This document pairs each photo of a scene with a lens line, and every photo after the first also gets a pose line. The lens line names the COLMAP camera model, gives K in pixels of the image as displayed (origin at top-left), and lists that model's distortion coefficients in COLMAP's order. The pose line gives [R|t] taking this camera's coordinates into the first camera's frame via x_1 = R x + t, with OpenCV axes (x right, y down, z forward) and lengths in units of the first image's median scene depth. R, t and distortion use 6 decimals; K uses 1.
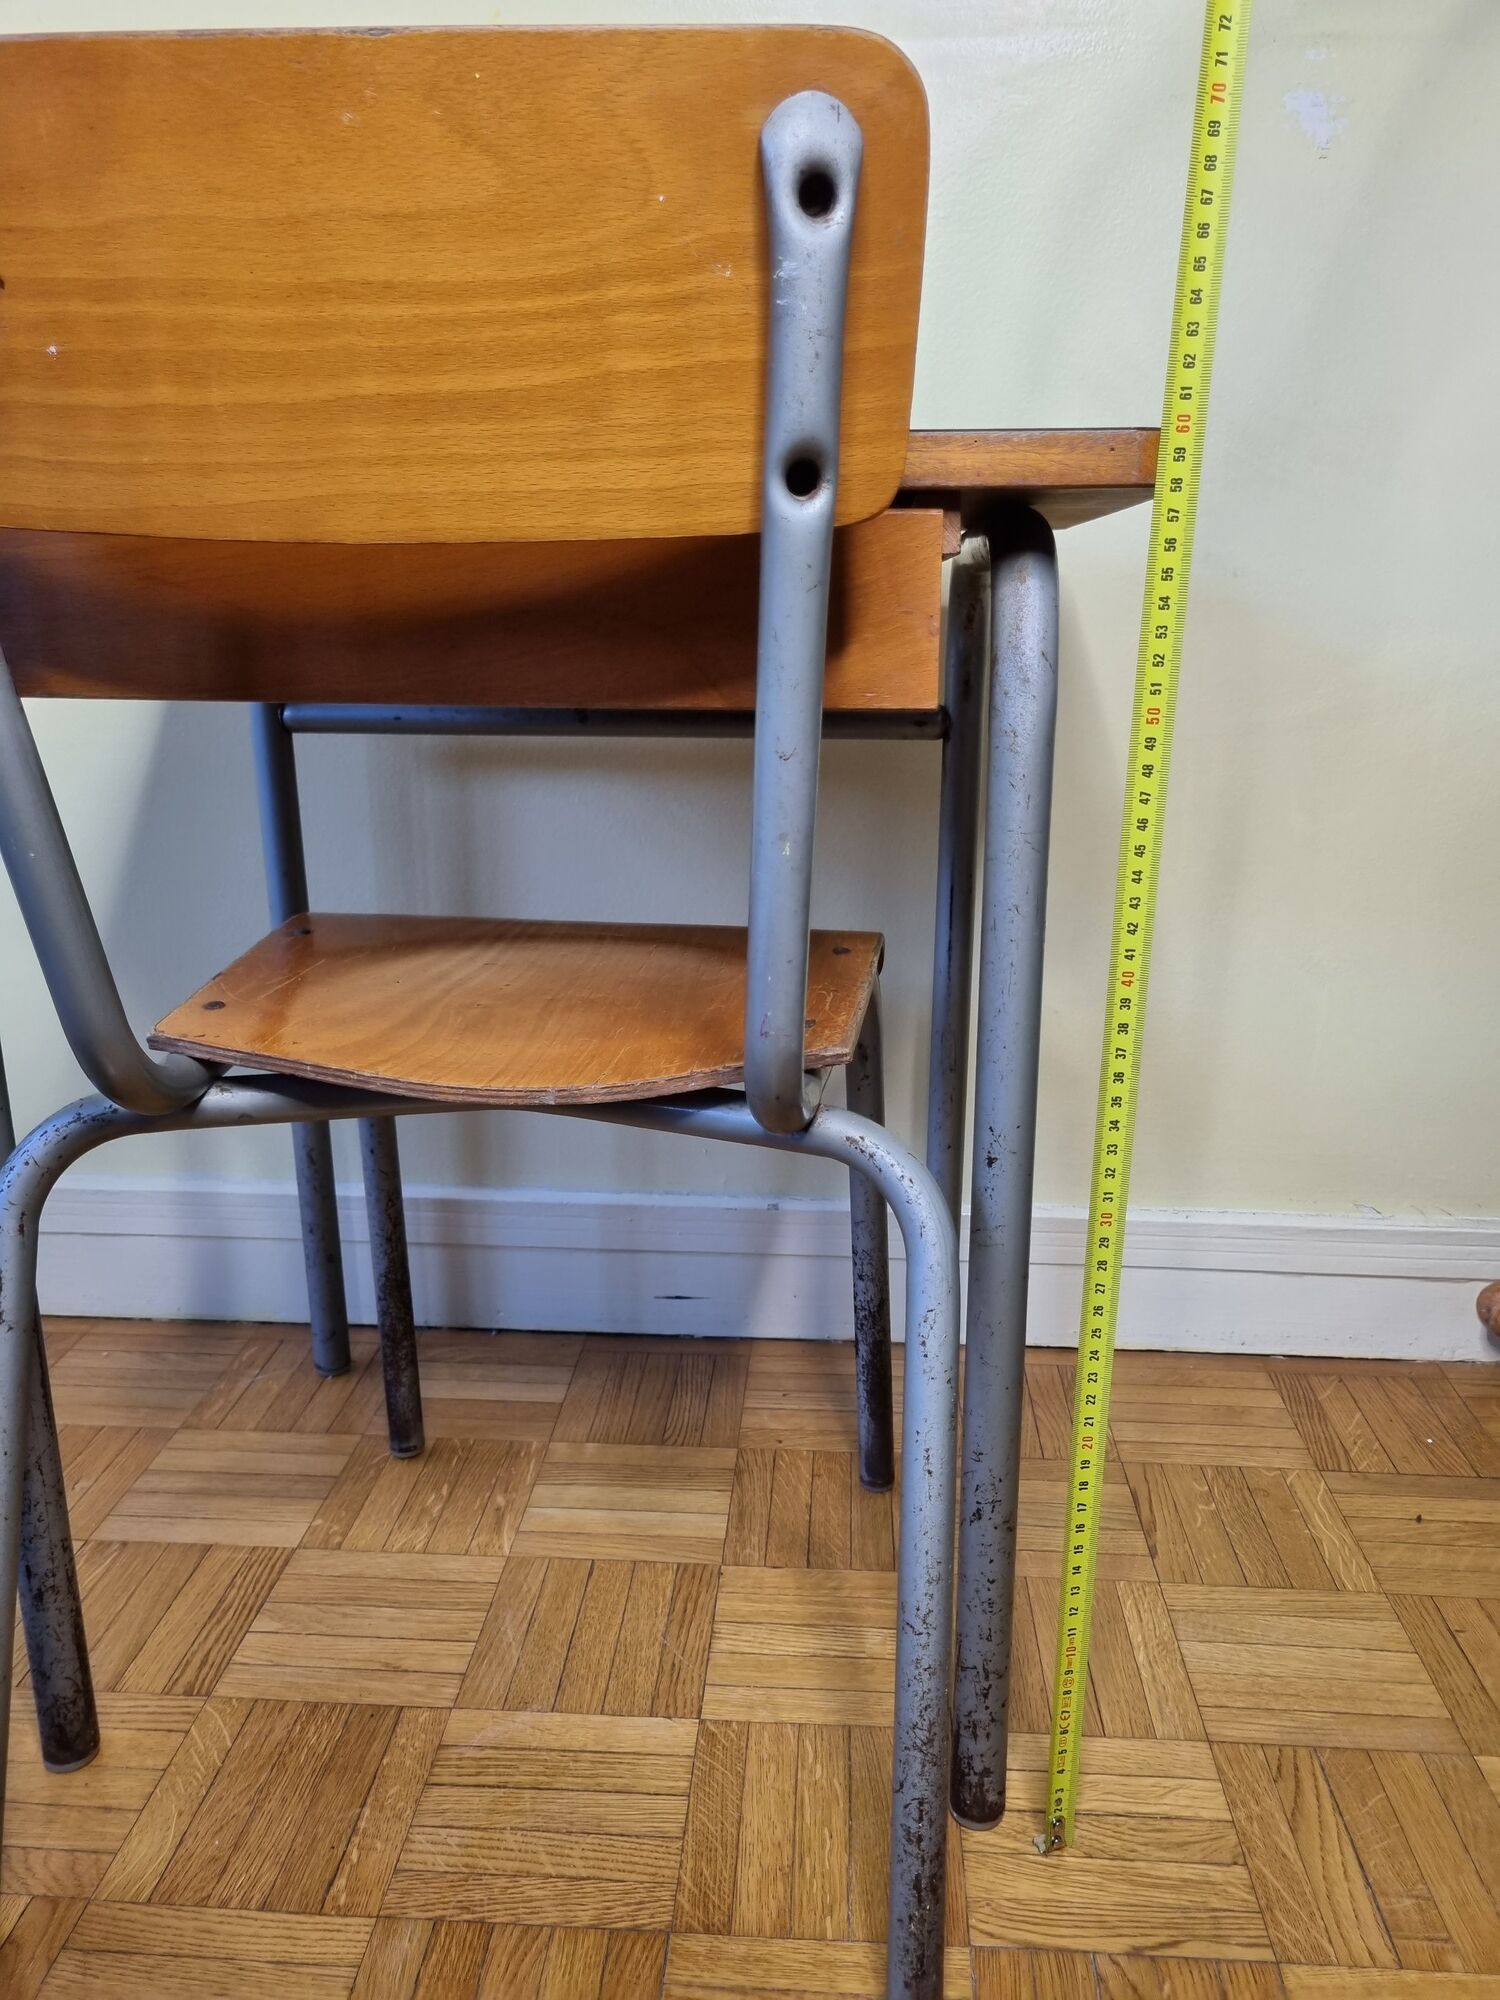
lens RADIAL K [[1544.7, 0, 757.3], [0, 1544.7, 1019.4], [0, 0, 1]] dist [0.045406, -0.044550]
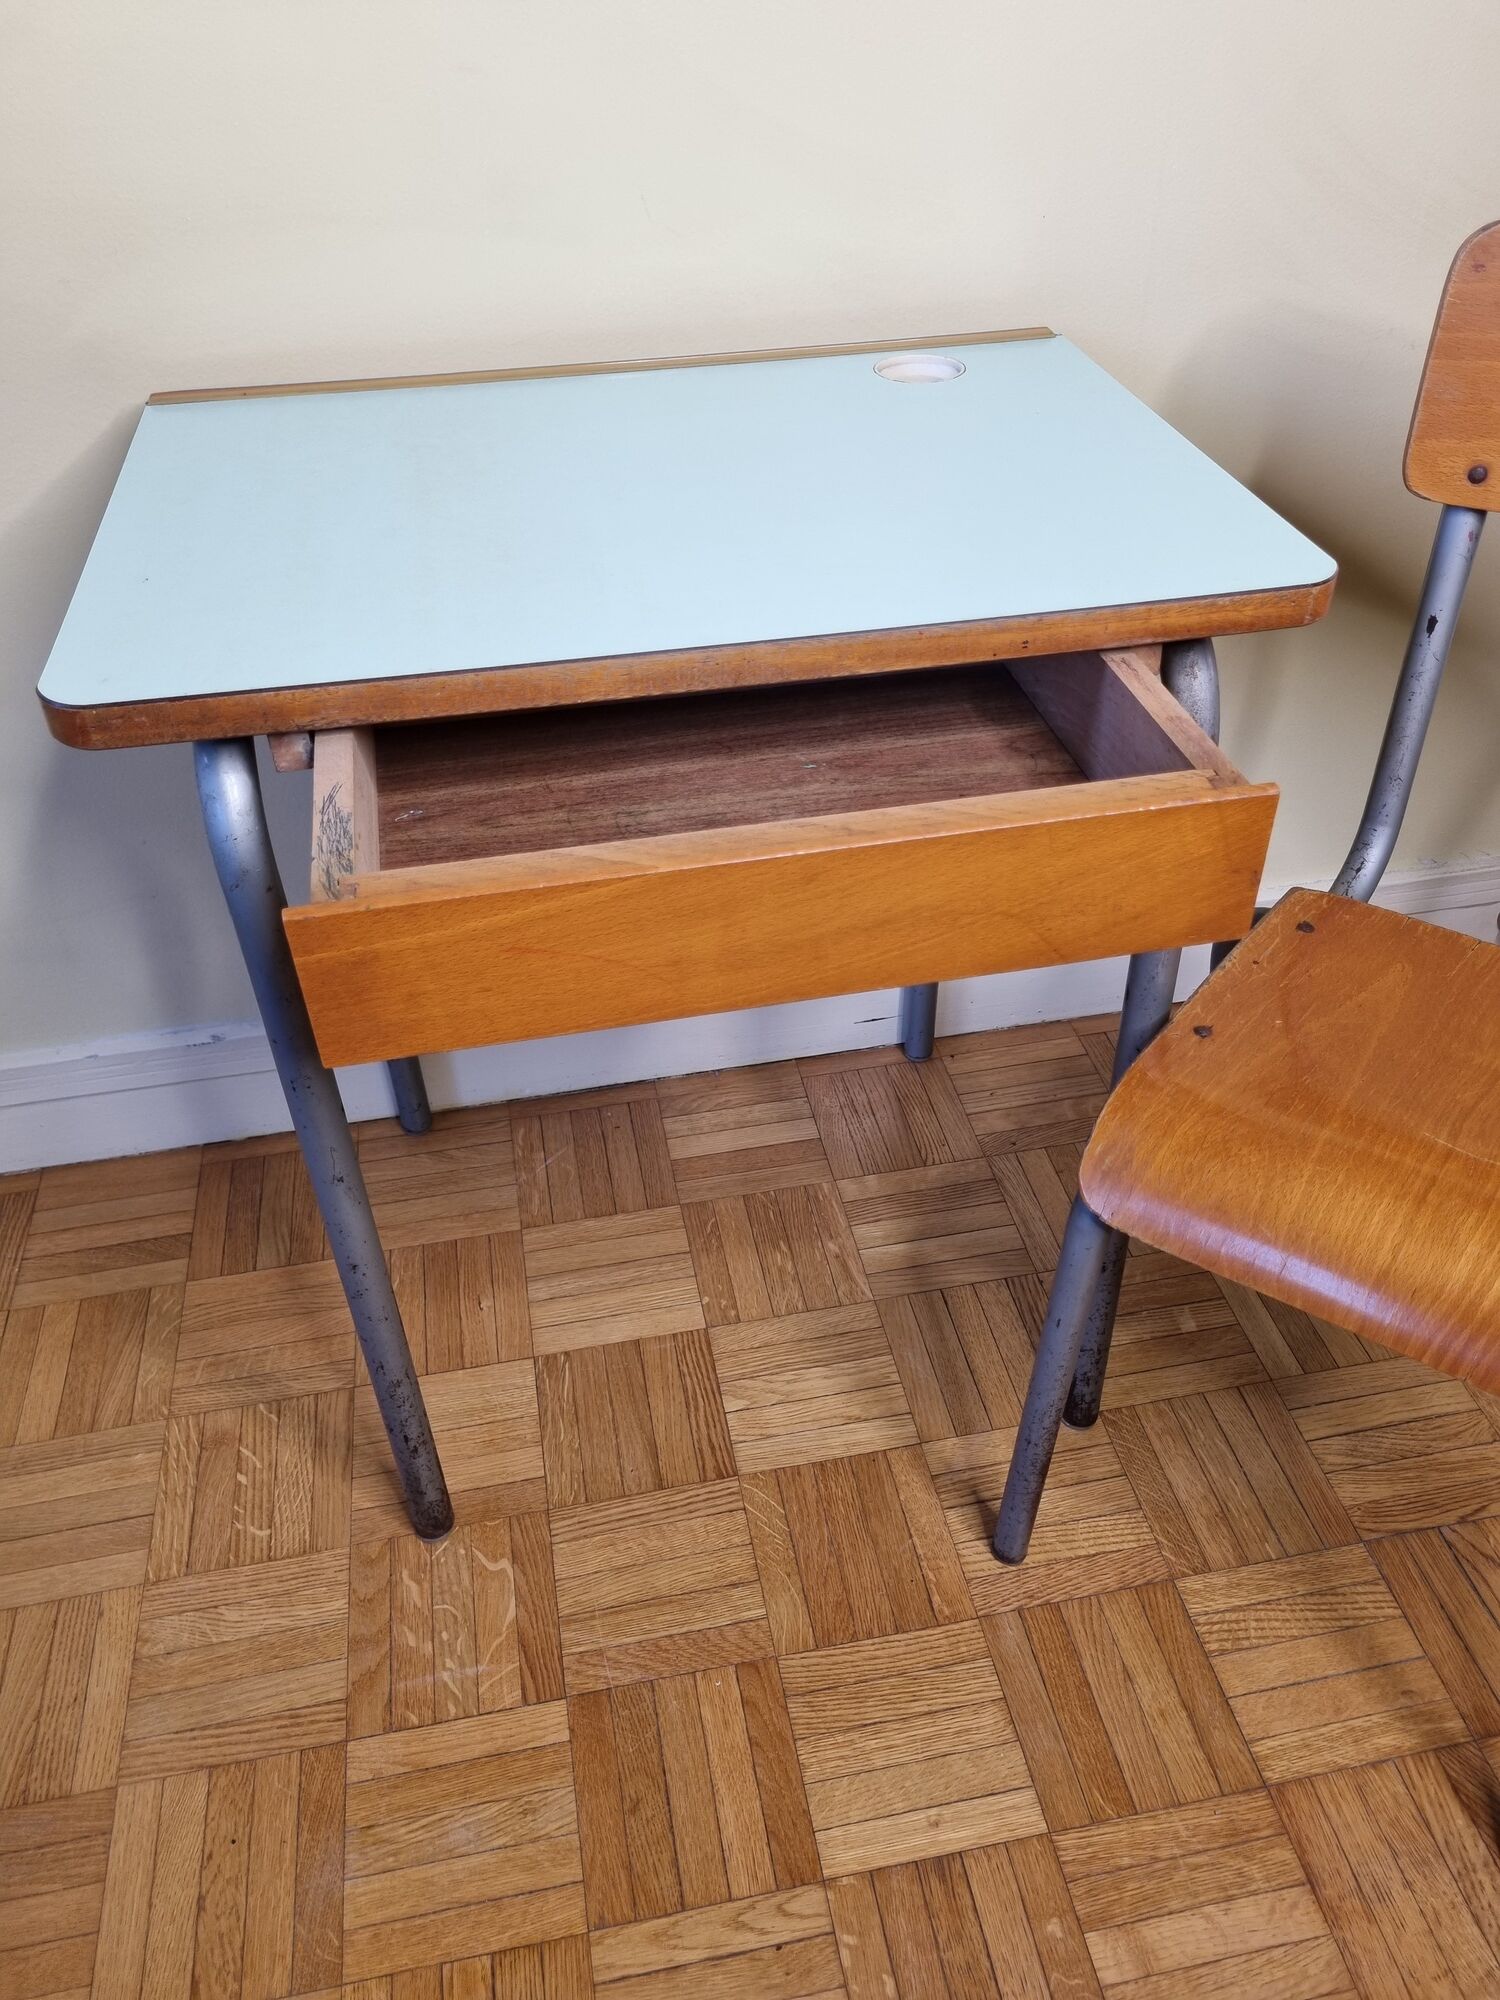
lens RADIAL K [[1544.7, 0, 747.9], [0, 1544.7, 995.9], [0, 0, 1]] dist [0.045406, -0.044550]
pose [[0.968085, -0.178446, 0.175978, -0.507770], [0.096123, 0.912836, 0.396850, -0.451726], [-0.231455, -0.367270, 0.900856, -0.021257]]
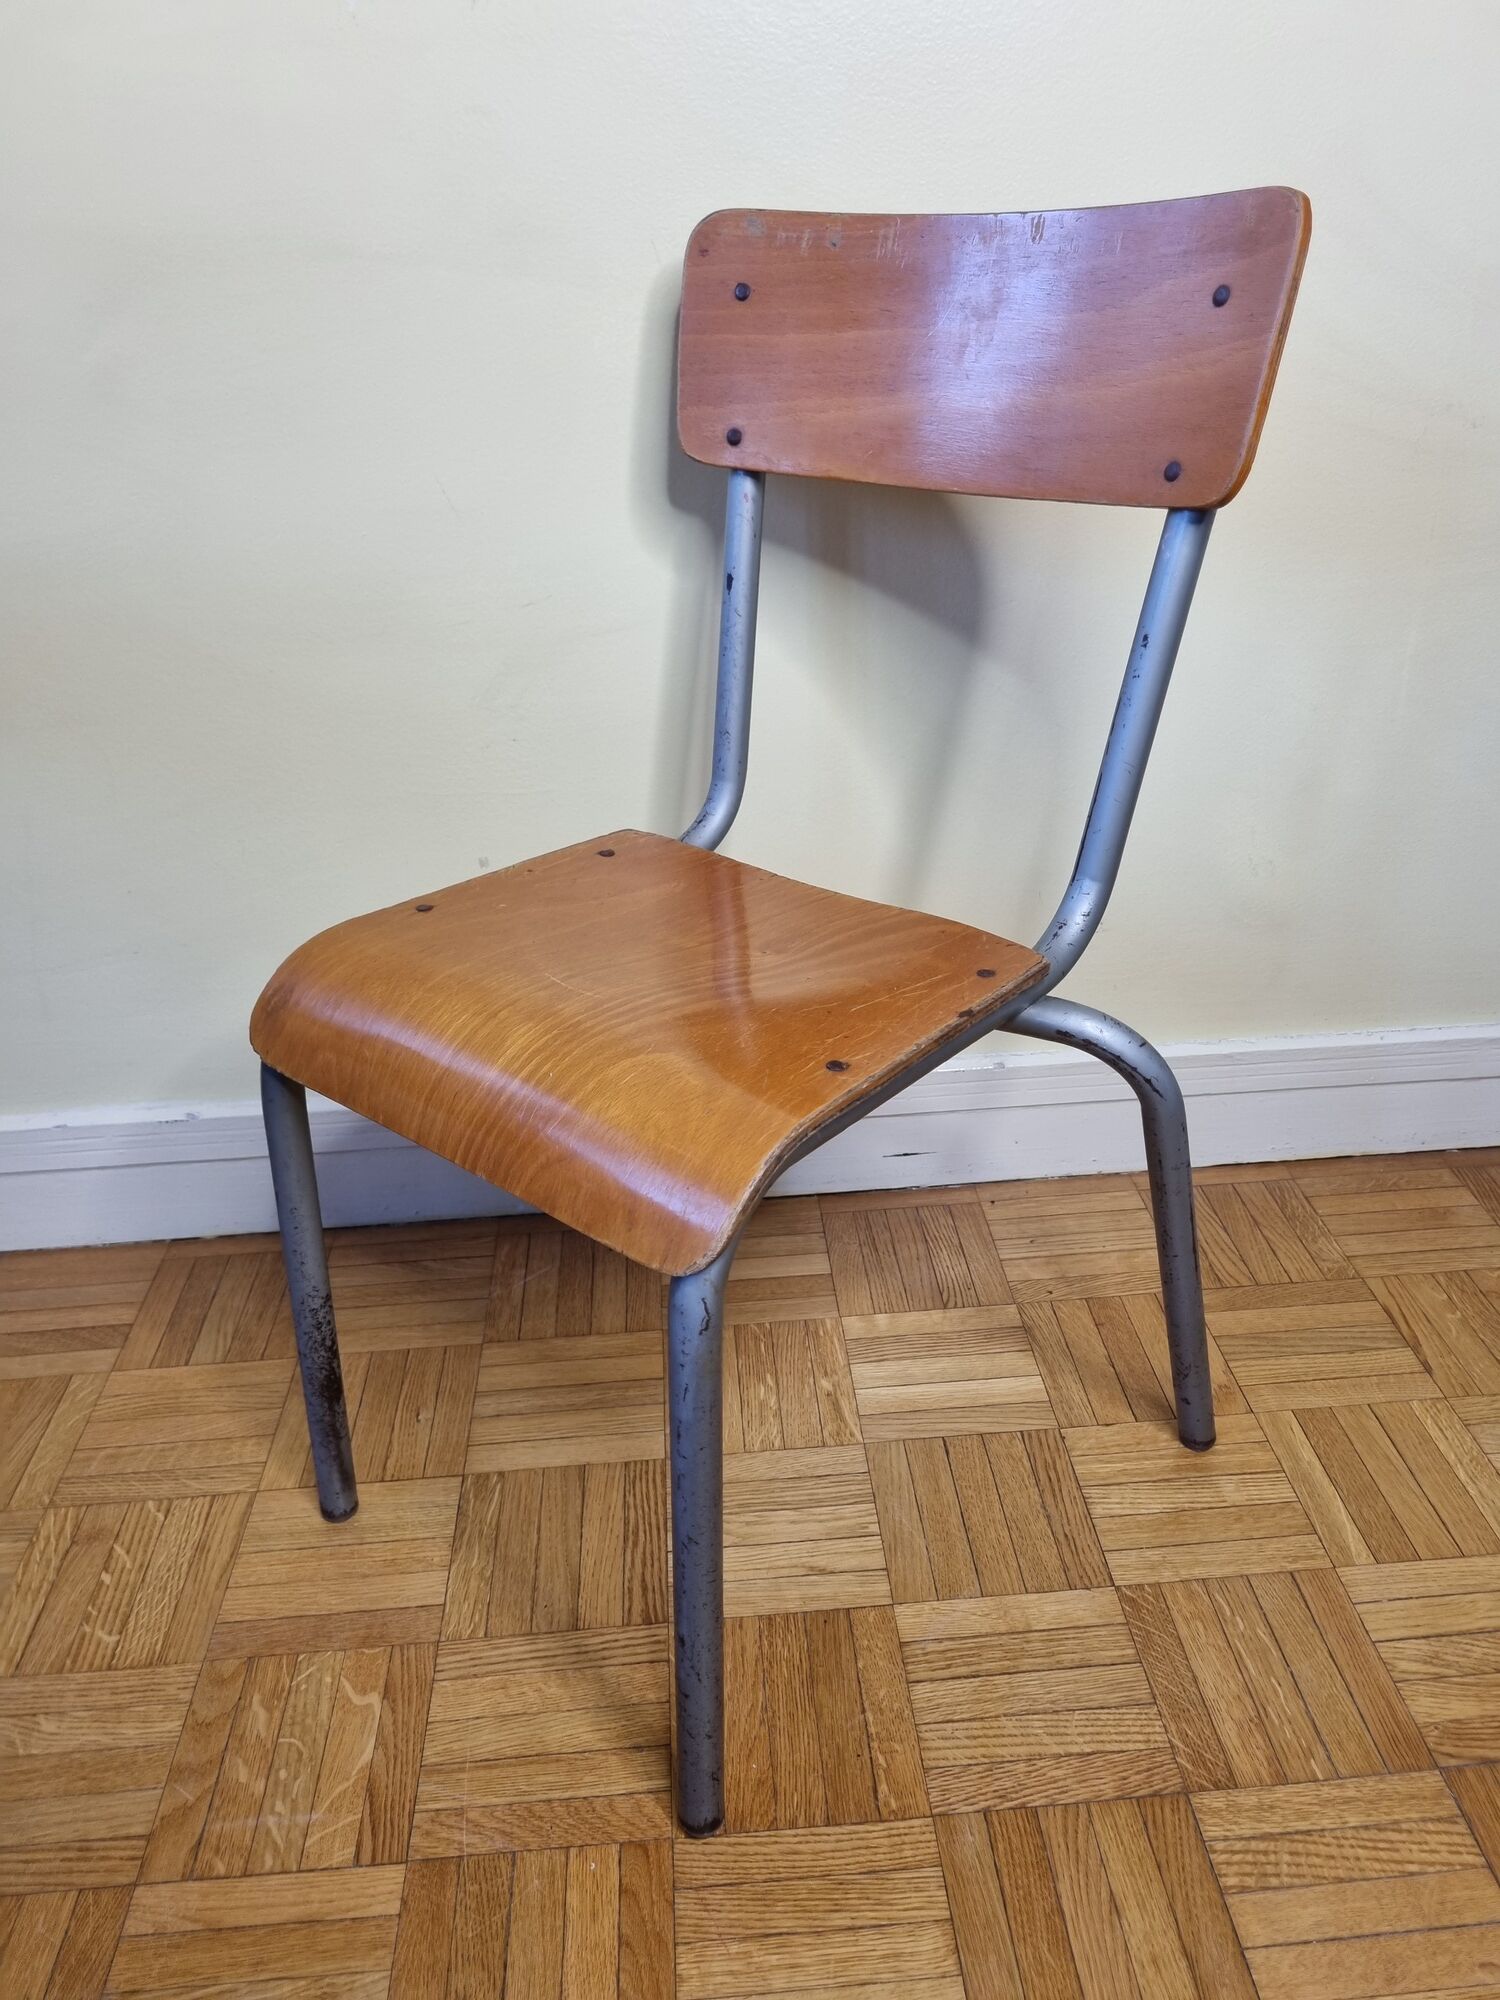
lens RADIAL K [[1544.7, 0, 763.2], [0, 1544.7, 990.4], [0, 0, 1]] dist [0.045406, -0.044550]
pose [[0.990006, -0.095392, 0.103871, -0.362200], [0.073961, 0.978305, 0.193517, -0.205288], [-0.120077, -0.183900, 0.975583, 0.015949]]
